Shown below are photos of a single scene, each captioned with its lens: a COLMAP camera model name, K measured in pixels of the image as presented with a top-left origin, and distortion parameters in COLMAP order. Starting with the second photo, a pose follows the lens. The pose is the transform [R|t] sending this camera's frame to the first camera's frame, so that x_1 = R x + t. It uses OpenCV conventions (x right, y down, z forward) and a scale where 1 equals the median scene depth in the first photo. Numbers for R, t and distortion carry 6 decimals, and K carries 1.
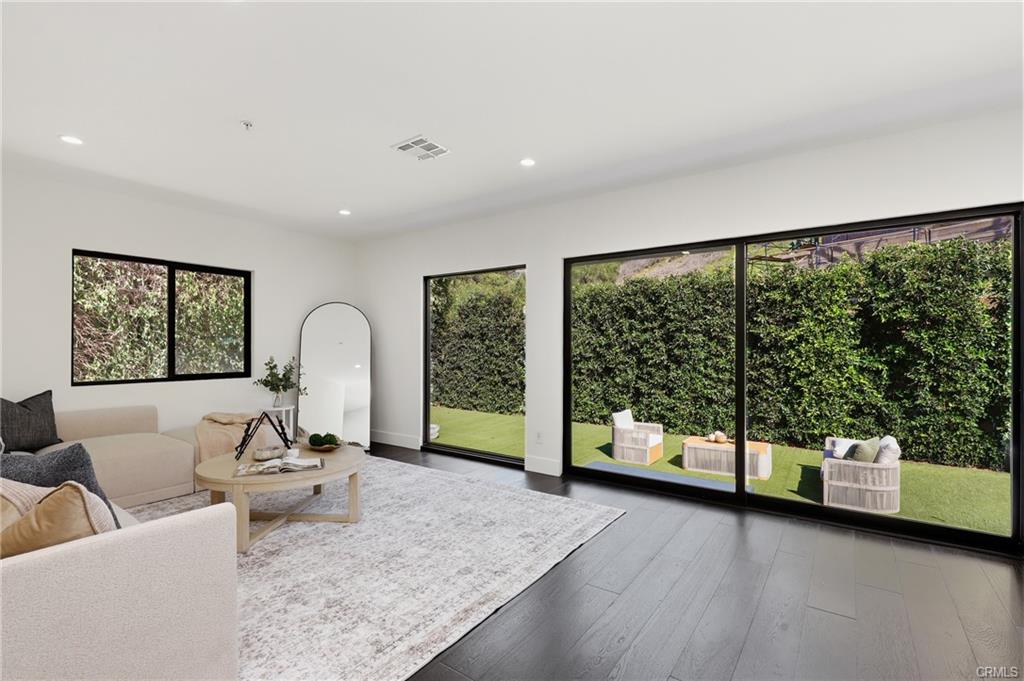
lens RADIAL K [[468.4, 0, 502.9], [0, 468.4, 329.9], [0, 0, 1]] dist [0.003873, -0.002613]
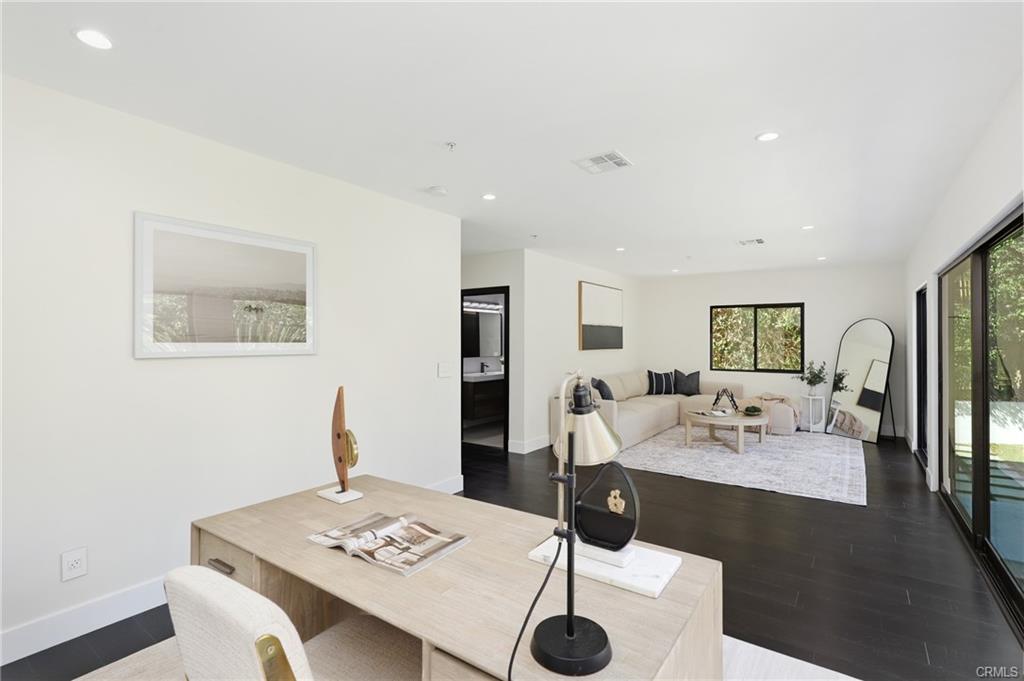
lens RADIAL K [[468.4, 0, 532.0], [0, 468.4, 333.0], [0, 0, 1]] dist [0.003873, -0.002613]
pose [[0.032256, -0.015449, -0.999360, 1.344269], [0.029758, 0.999452, -0.014490, -0.048975], [0.999037, -0.029271, 0.032698, 0.137225]]
